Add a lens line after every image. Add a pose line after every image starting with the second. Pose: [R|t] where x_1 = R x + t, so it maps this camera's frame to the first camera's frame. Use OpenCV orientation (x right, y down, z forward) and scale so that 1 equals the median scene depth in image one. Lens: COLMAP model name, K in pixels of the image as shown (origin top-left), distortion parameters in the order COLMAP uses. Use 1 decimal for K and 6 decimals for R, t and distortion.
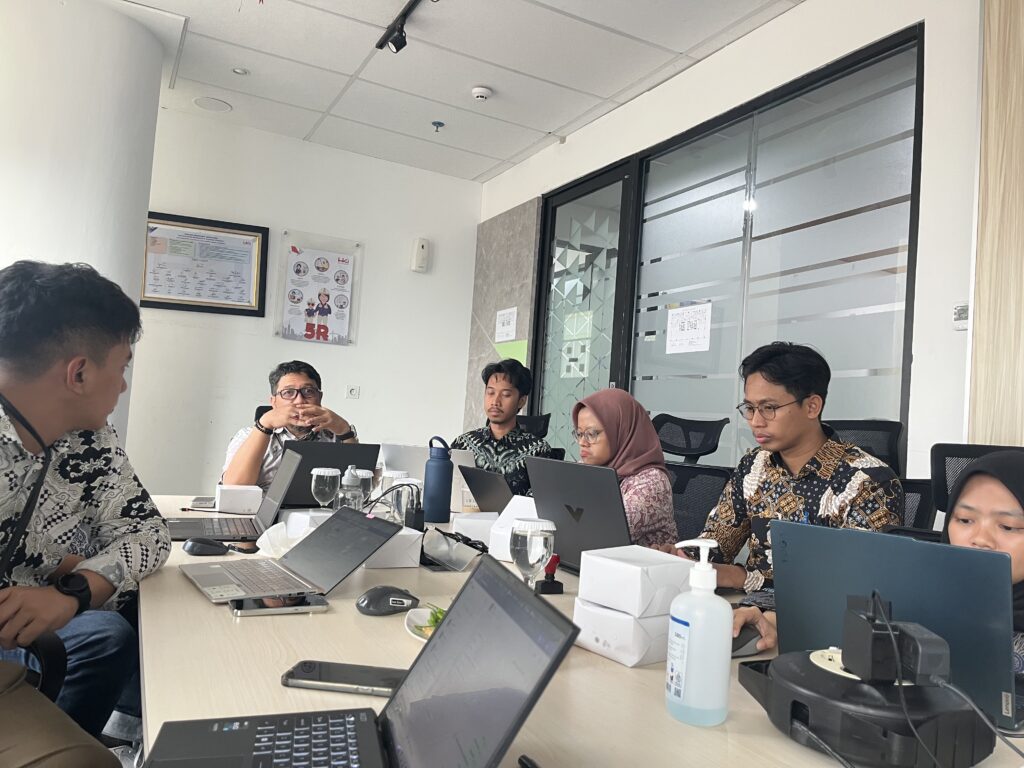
lens RADIAL K [[758.9, 0, 515.7], [0, 758.9, 384.5], [0, 0, 1]] dist [0.032596, -0.022168]
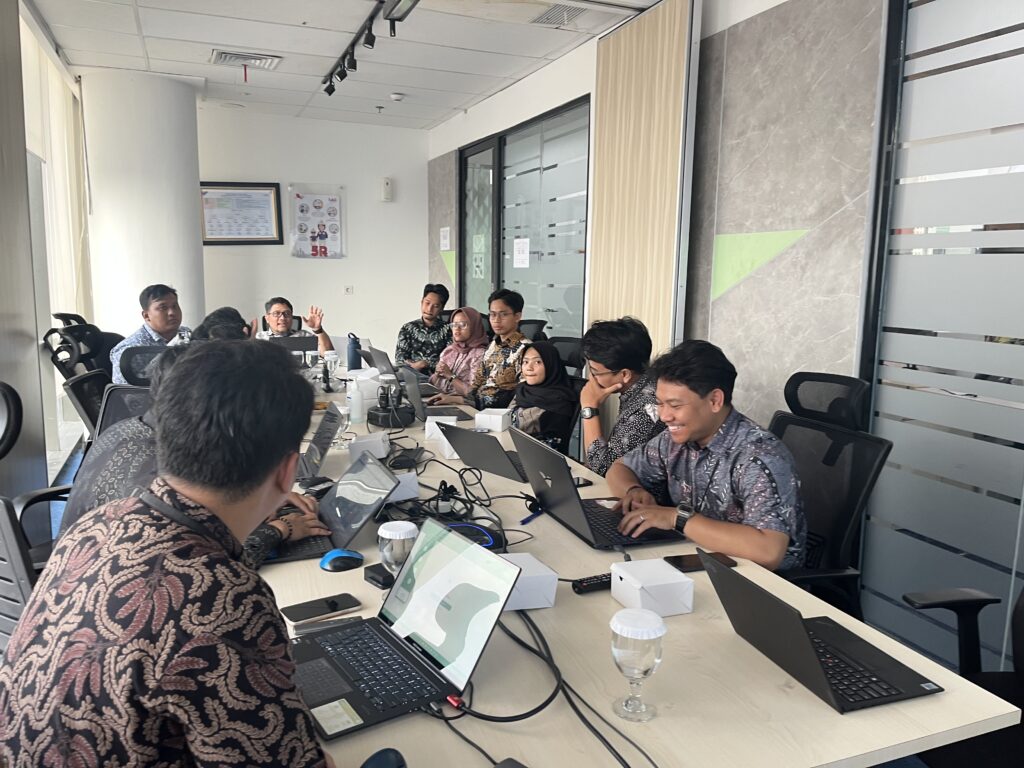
lens RADIAL K [[758.9, 0, 515.3], [0, 758.9, 385.6], [0, 0, 1]] dist [0.032596, -0.022168]
pose [[0.994443, -0.039651, -0.097524, 0.264732], [0.057964, 0.979523, 0.192807, -0.079825], [0.087882, -0.197388, 0.976378, -0.490972]]
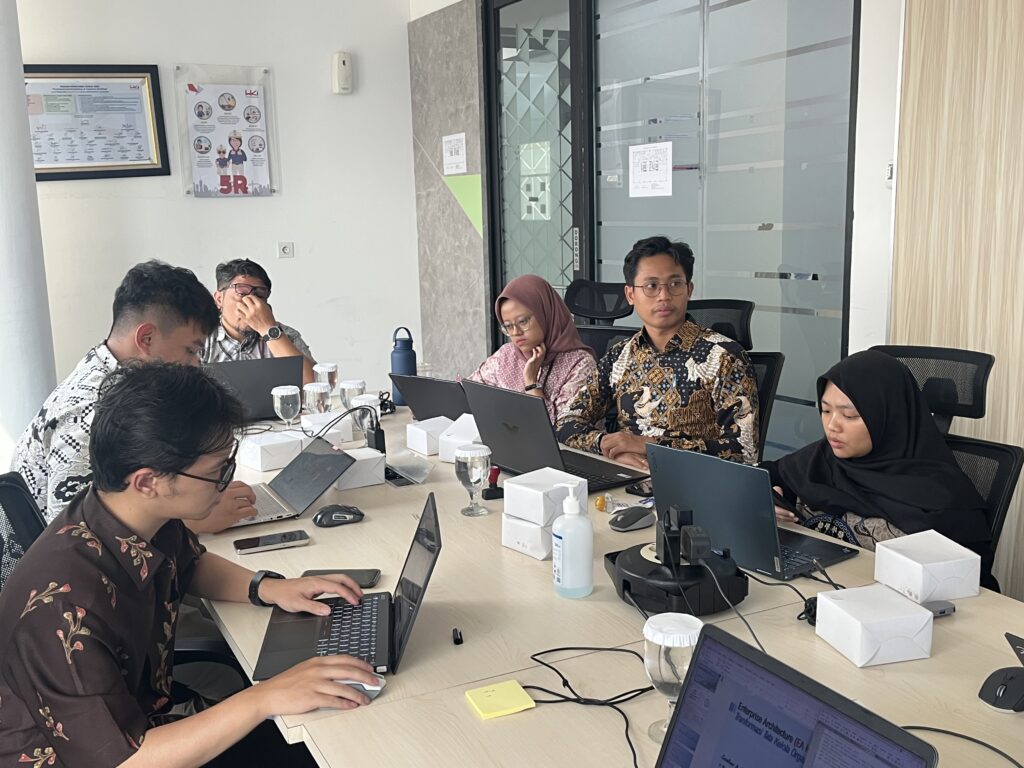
lens RADIAL K [[1007.5, 0, 510.5], [0, 1007.5, 386.8], [0, 0, 1]] dist [0.026053, 0.000000]
pose [[0.995275, -0.097038, -0.003258, 0.029355], [0.095213, 0.968892, 0.228435, -0.082148], [-0.019010, -0.227666, 0.973554, -0.163389]]
